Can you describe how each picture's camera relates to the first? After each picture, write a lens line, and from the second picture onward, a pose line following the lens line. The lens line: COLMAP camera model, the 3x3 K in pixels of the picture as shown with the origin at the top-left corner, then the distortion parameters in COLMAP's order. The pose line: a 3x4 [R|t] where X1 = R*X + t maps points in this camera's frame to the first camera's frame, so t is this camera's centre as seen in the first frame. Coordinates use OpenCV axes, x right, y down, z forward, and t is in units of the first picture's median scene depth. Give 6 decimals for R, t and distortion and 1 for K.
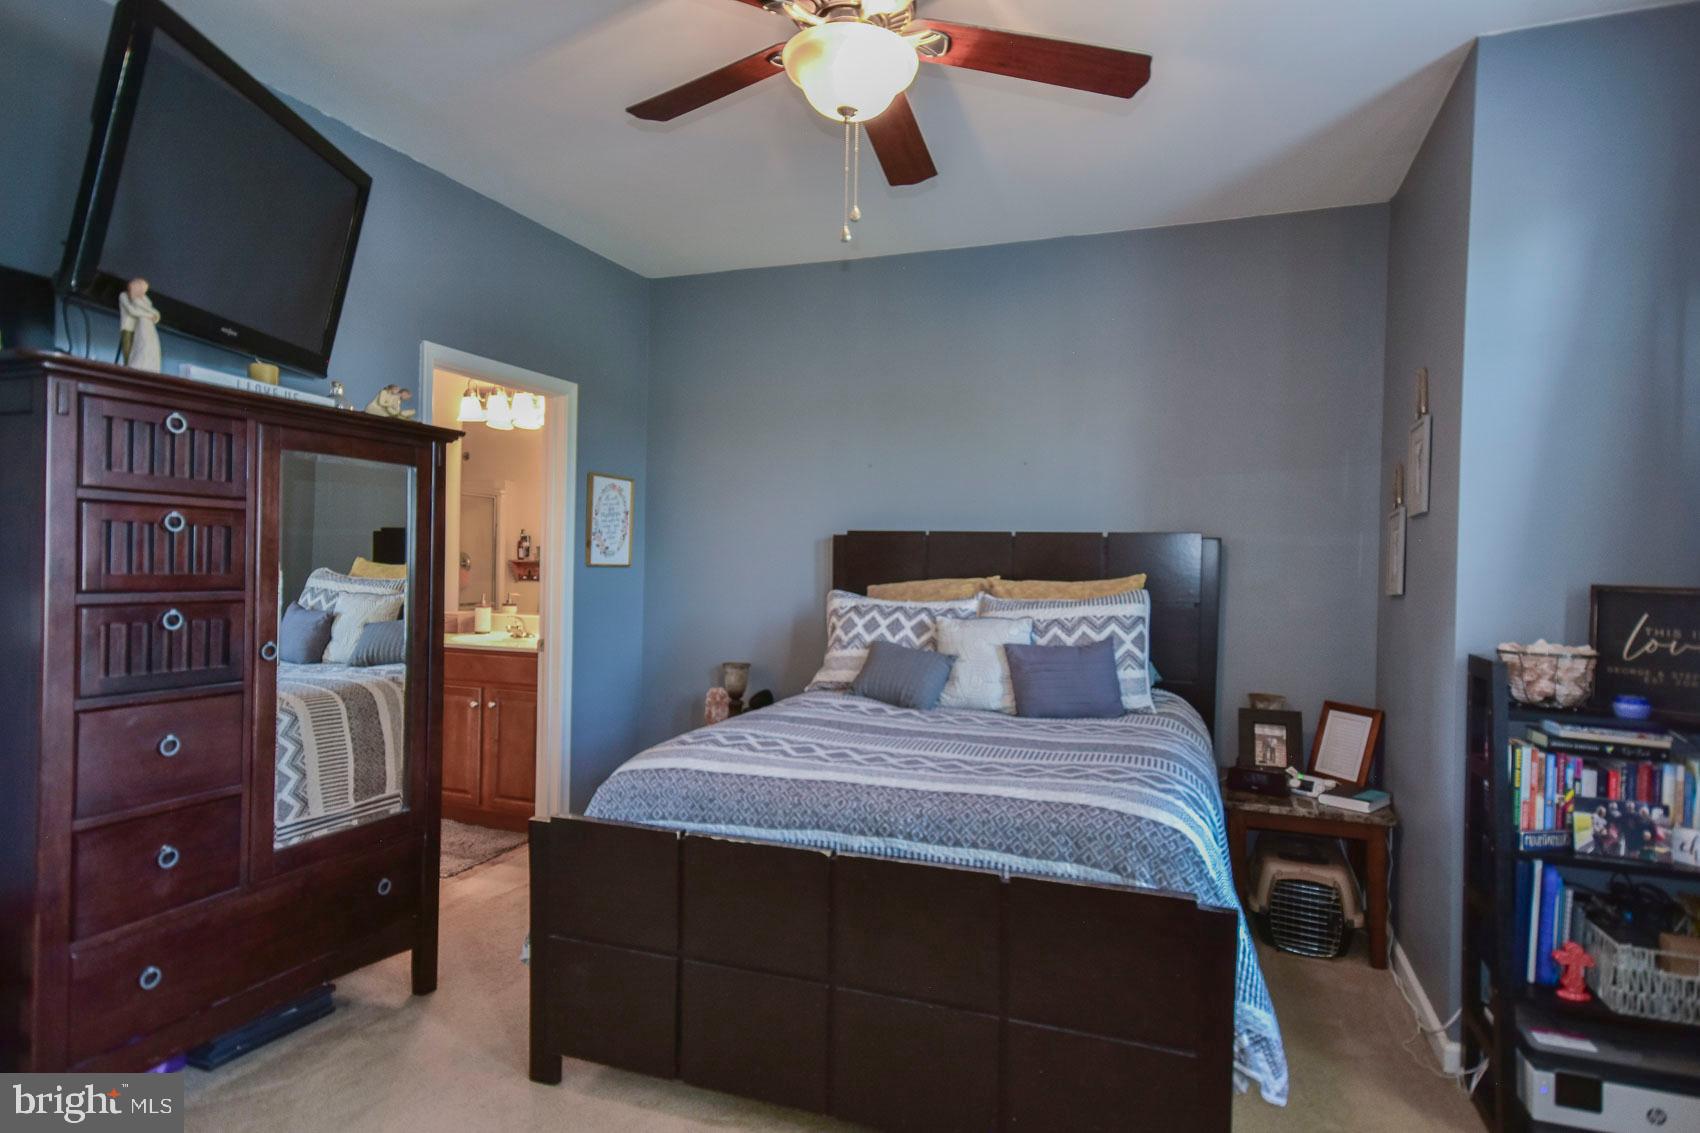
lens RADIAL K [[937.5, 0, 852.6], [0, 937.5, 567.3], [0, 0, 1]] dist [0.024401, 0.007973]
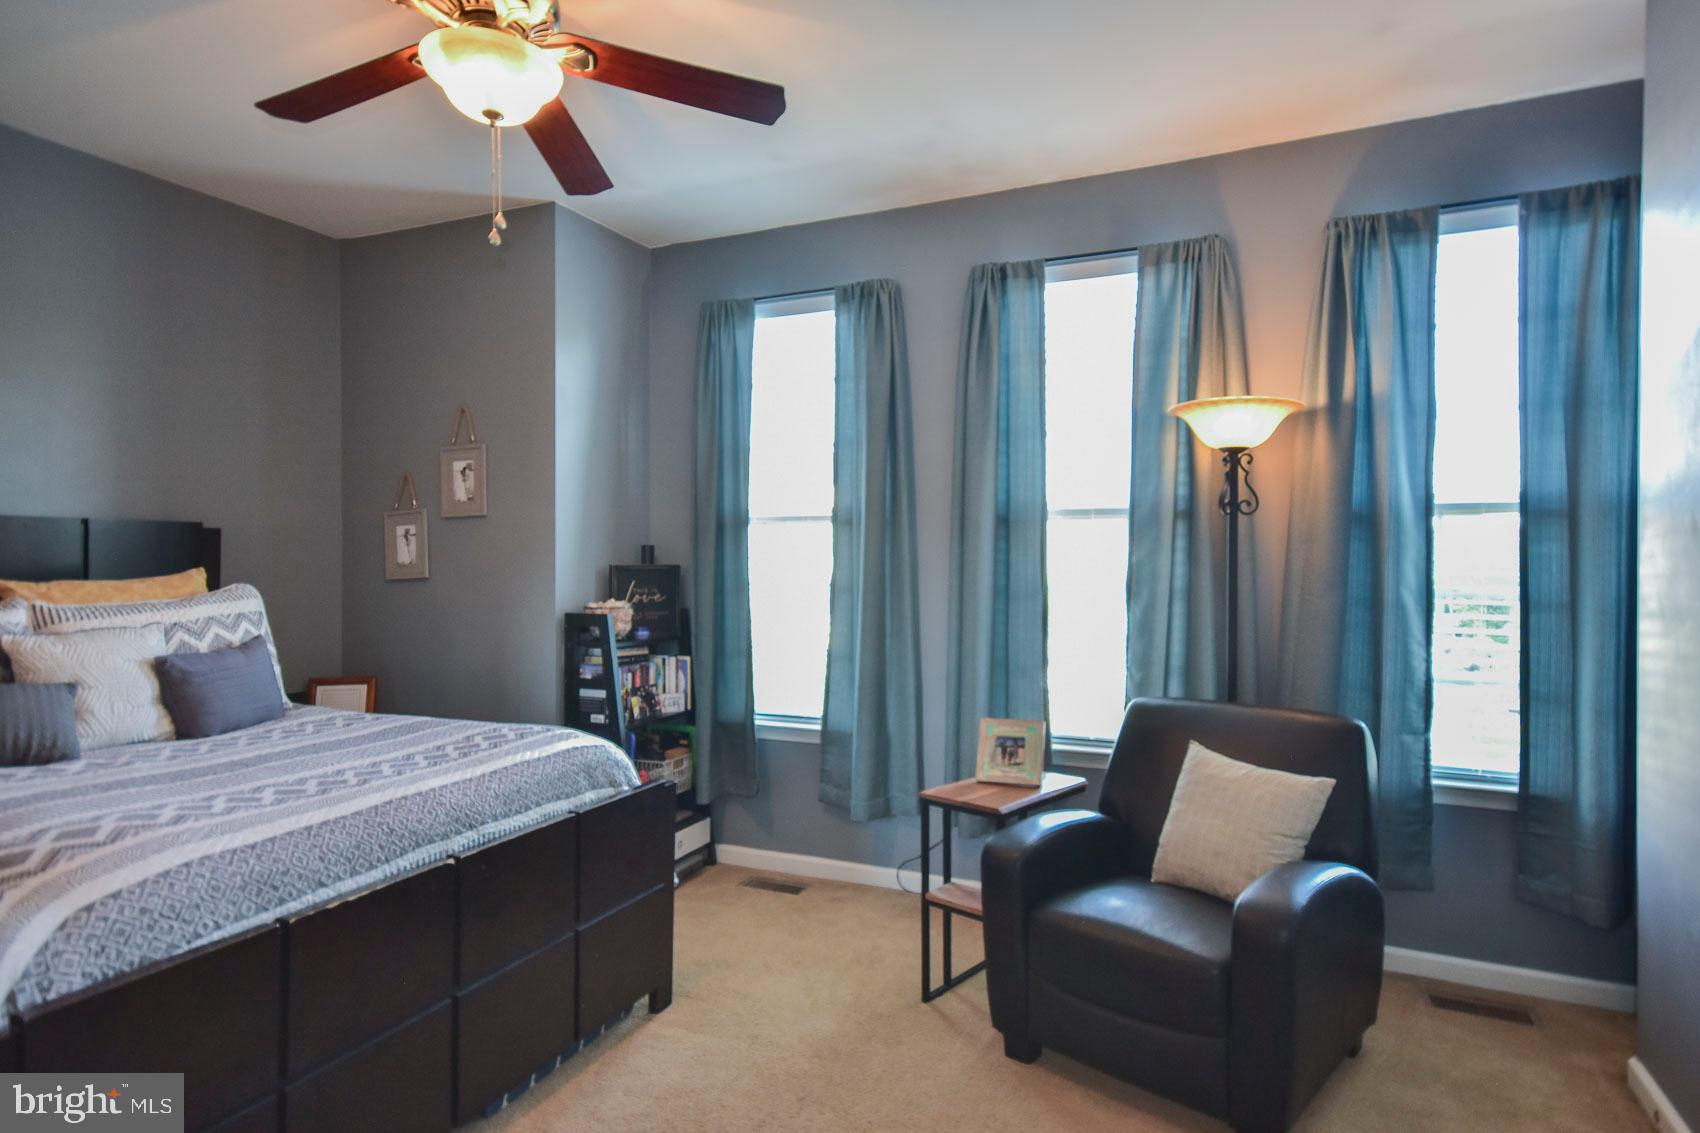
lens RADIAL K [[937.5, 0, 847.2], [0, 937.5, 569.2], [0, 0, 1]] dist [0.024401, 0.007973]
pose [[0.081545, -0.029095, 0.996245, -0.882054], [0.009418, 0.999552, 0.028421, -0.018263], [-0.996625, 0.007065, 0.081783, 0.476343]]
